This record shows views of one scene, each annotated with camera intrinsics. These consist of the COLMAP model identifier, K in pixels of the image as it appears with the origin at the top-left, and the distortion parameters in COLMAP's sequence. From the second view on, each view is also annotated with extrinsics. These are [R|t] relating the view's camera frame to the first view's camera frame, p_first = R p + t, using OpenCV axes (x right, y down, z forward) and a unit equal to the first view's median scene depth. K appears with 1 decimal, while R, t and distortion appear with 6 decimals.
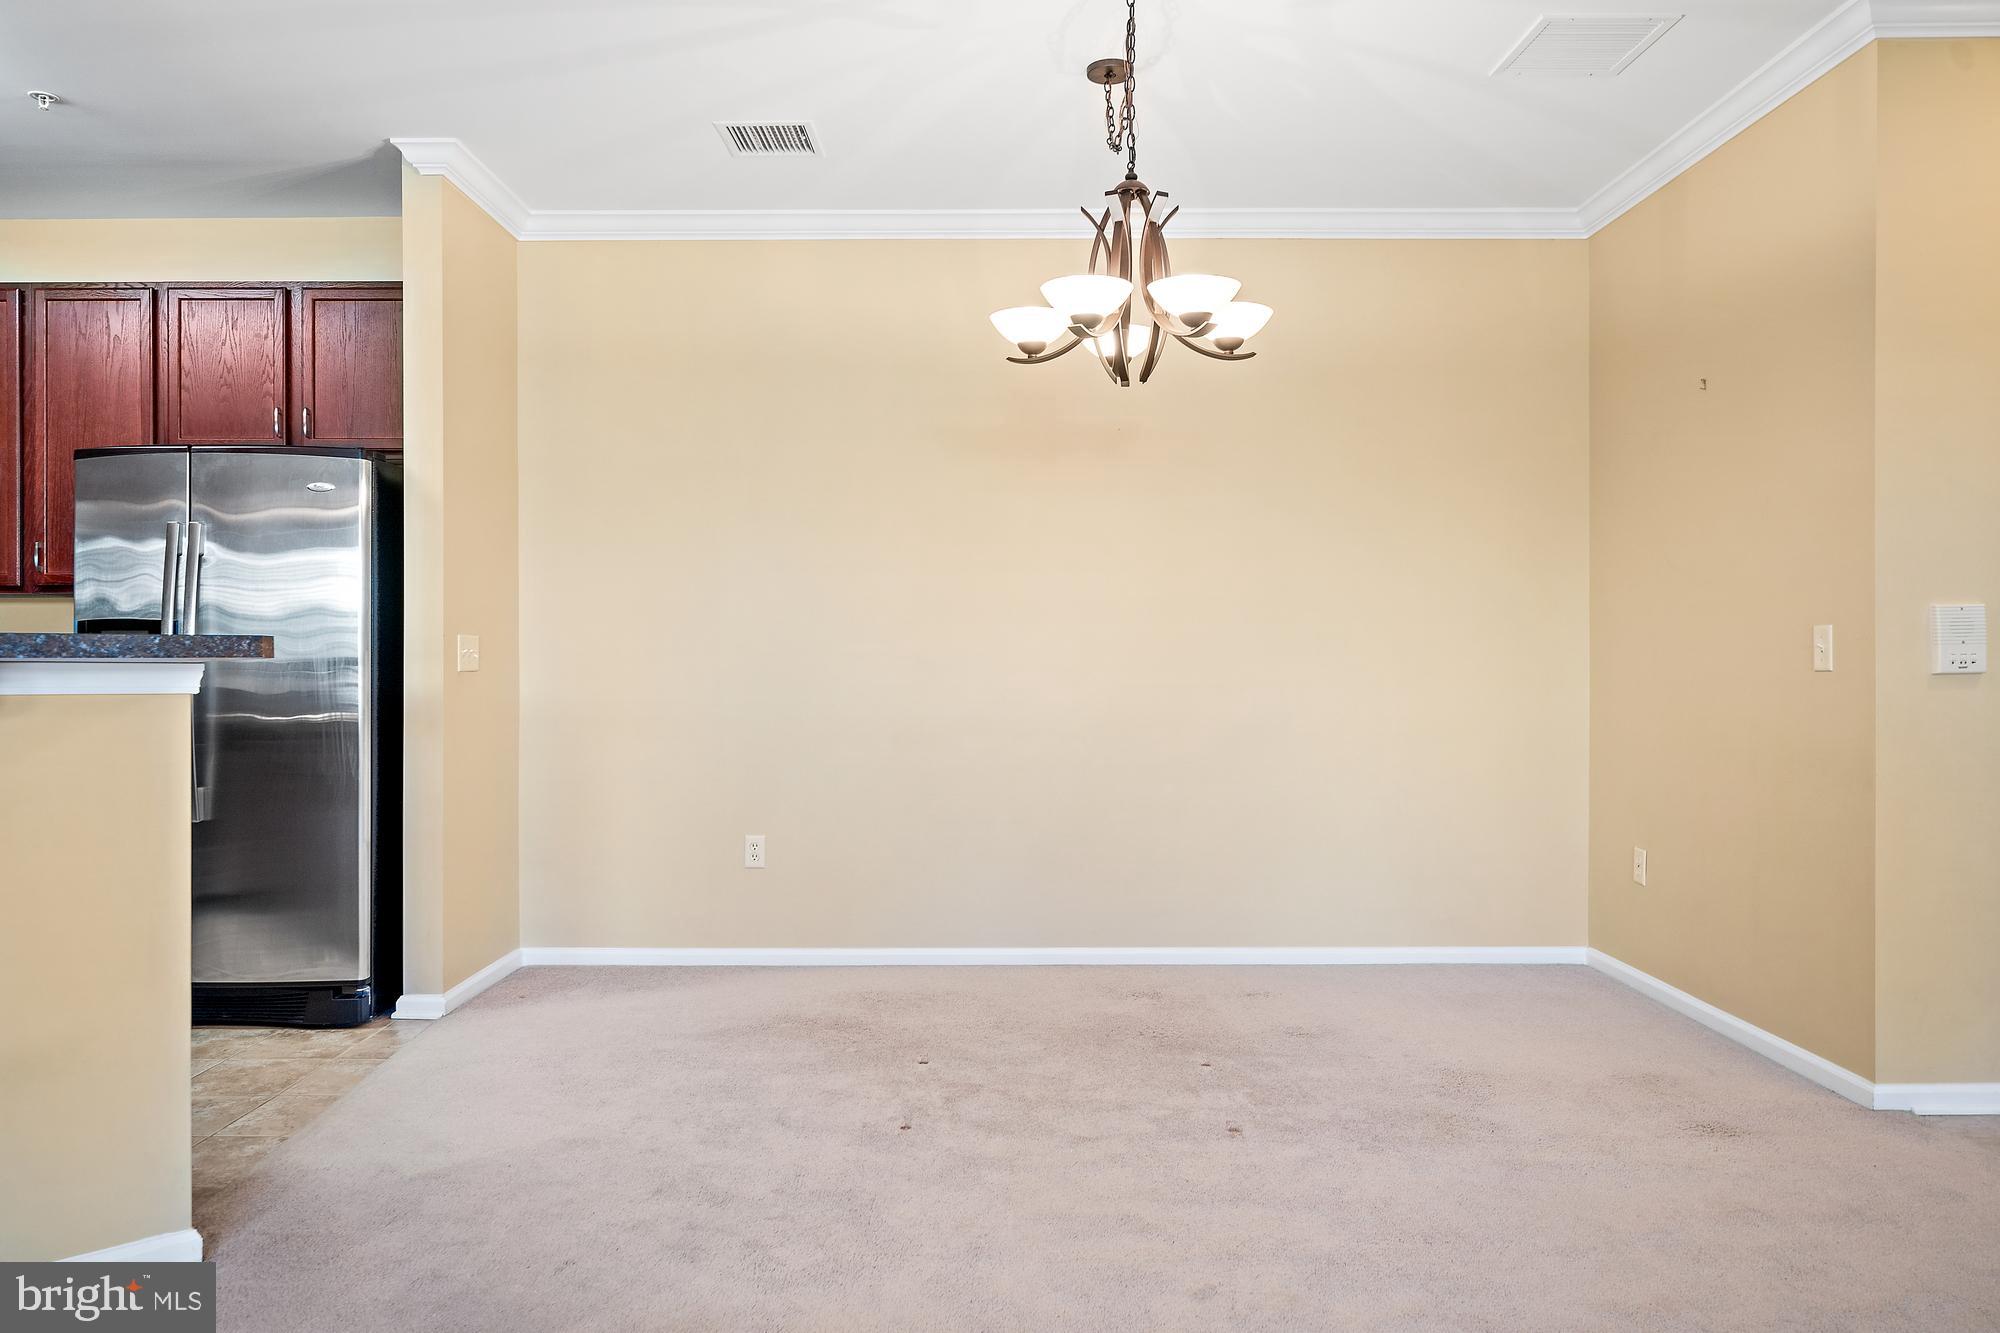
lens RADIAL K [[1354.2, 0, 995.1], [0, 1354.2, 666.6], [0, 0, 1]] dist [0.003613, 0.005081]
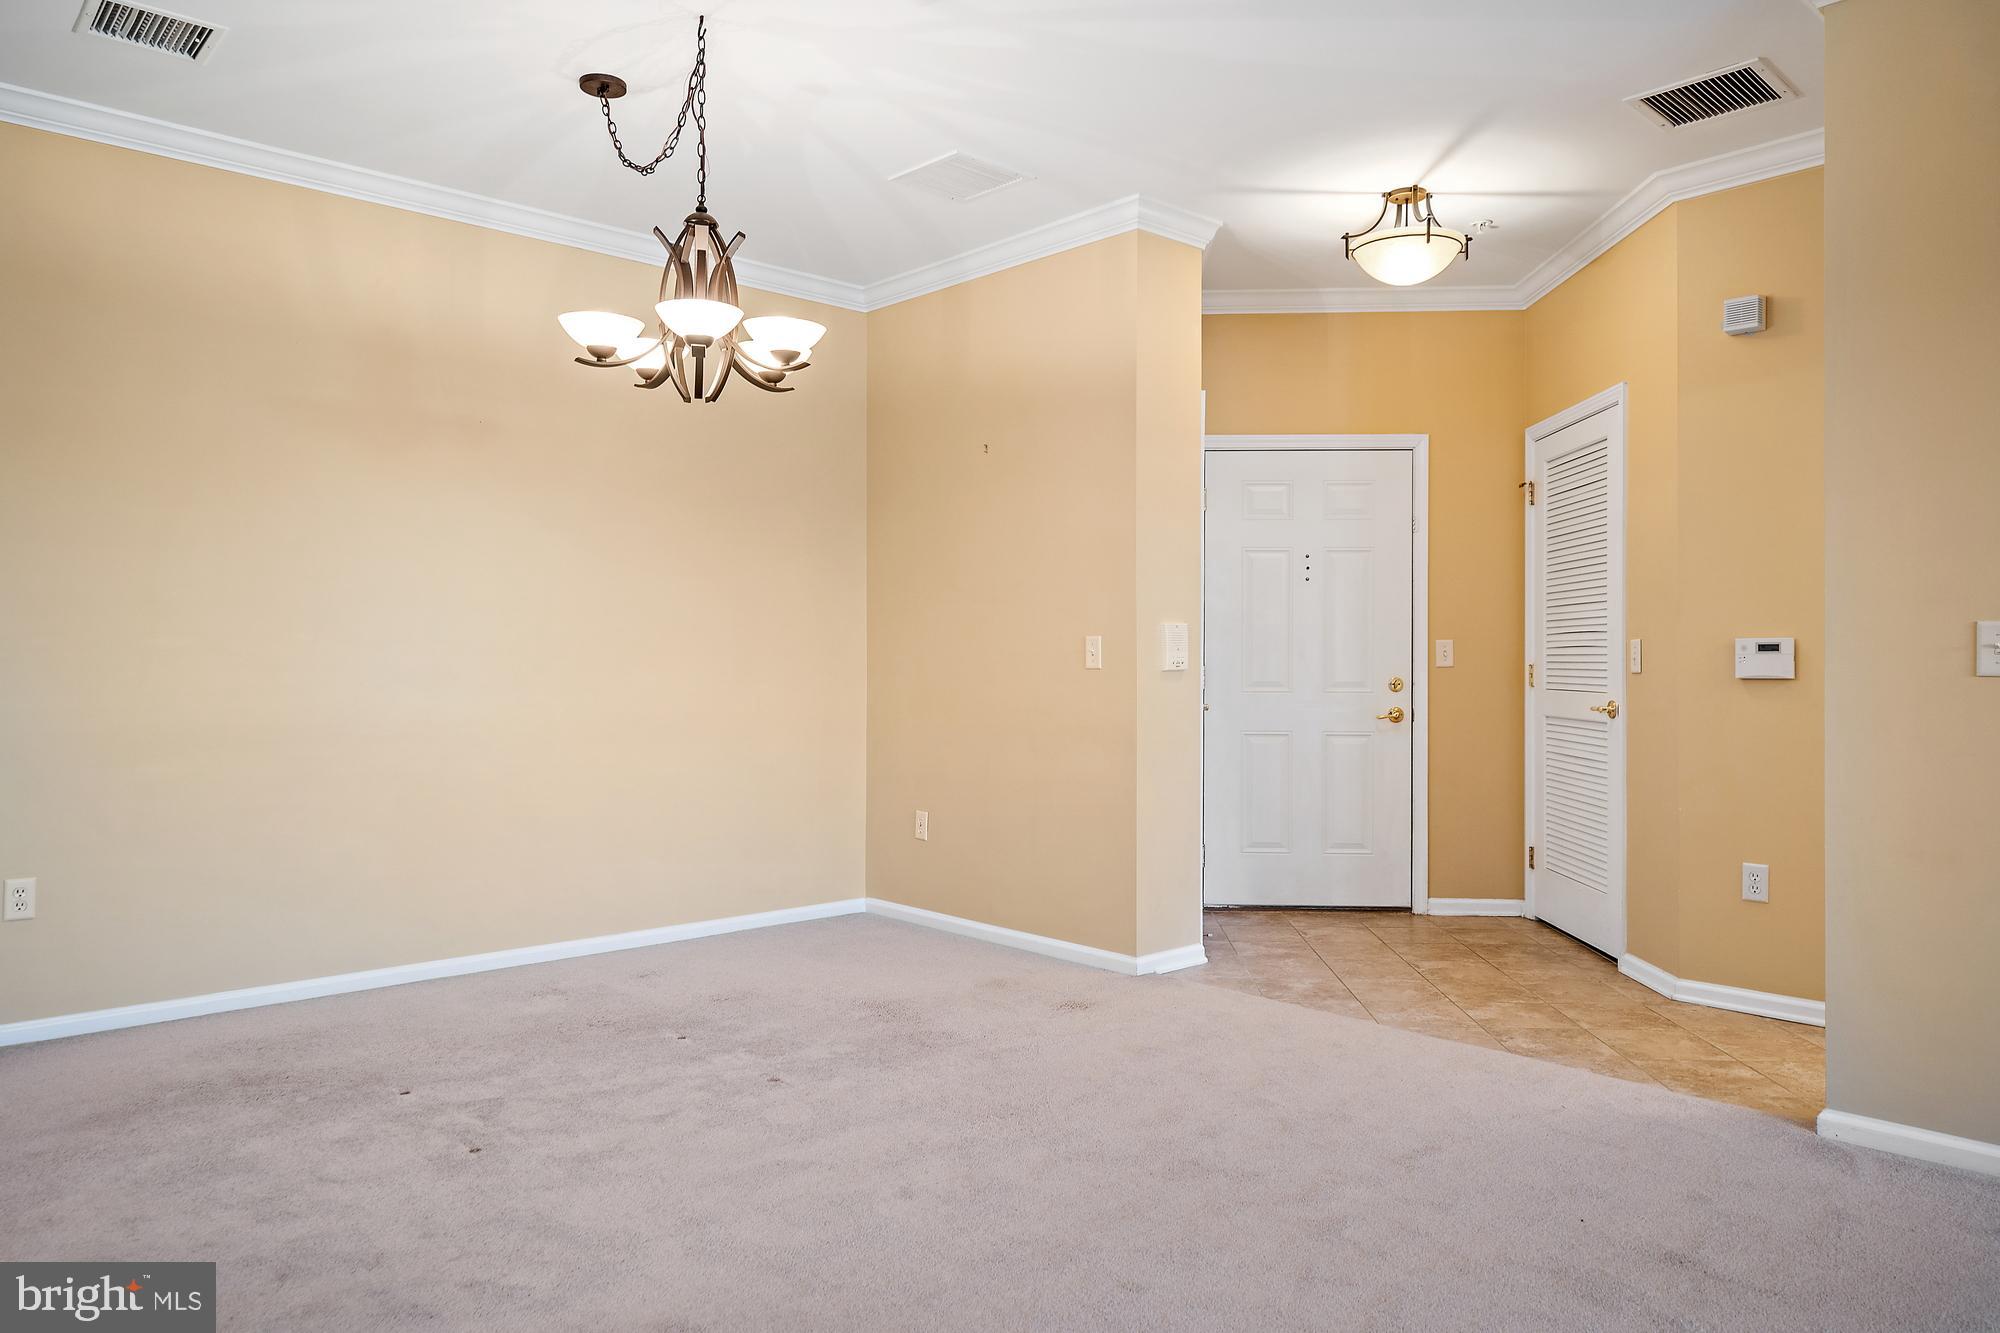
lens RADIAL K [[1354.2, 0, 966.8], [0, 1354.2, 657.6], [0, 0, 1]] dist [0.003613, 0.005081]
pose [[0.741286, 0.004500, 0.671174, -0.439823], [-0.000615, 0.999982, -0.006026, 0.000167], [-0.671189, 0.004054, 0.741275, 0.060655]]
